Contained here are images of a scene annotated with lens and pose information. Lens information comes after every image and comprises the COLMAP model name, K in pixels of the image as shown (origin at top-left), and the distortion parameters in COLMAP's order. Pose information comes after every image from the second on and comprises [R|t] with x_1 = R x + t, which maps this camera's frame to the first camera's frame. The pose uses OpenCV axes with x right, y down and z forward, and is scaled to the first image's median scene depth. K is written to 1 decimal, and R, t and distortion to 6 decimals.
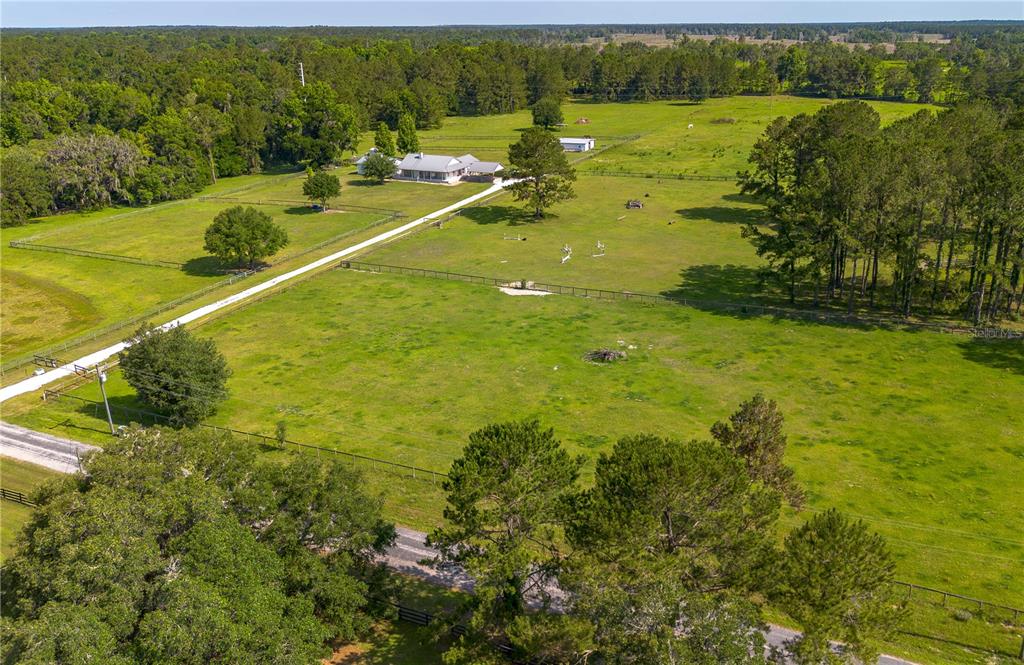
lens RADIAL K [[832.3, 0, 569.0], [0, 832.3, 329.3], [0, 0, 1]] dist [0.030752, -0.007412]
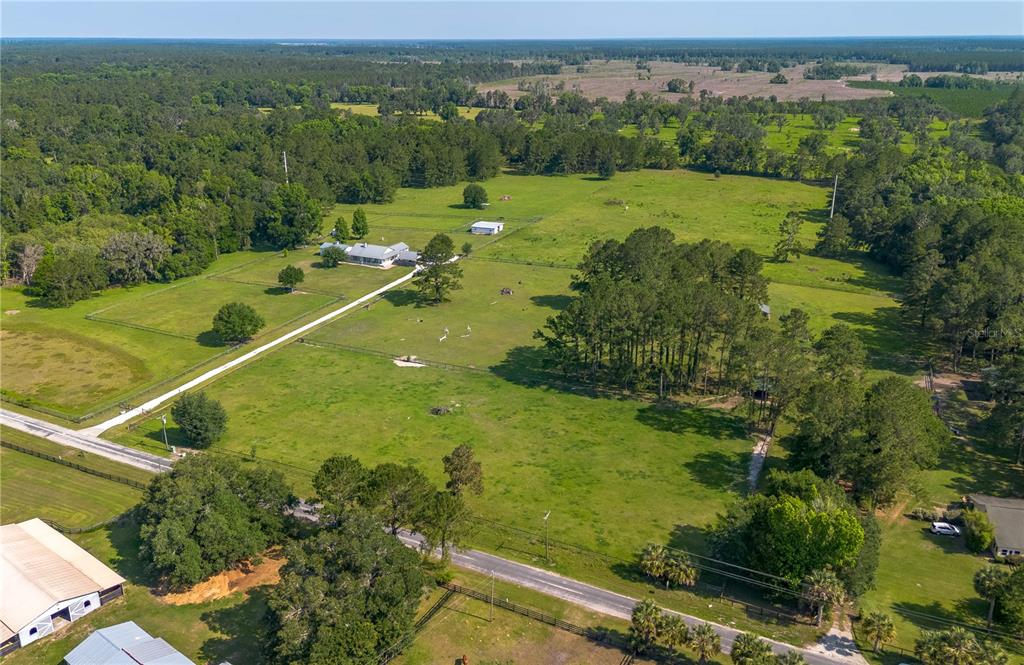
lens RADIAL K [[812.3, 0, 512.0], [0, 812.3, 332.5], [0, 0, 1]] dist [0.075810, -0.073196]
pose [[0.998774, 0.023332, -0.043660, 0.199416], [-0.023637, 0.999700, -0.006470, -0.093626], [0.043496, 0.007494, 0.999025, -0.526654]]
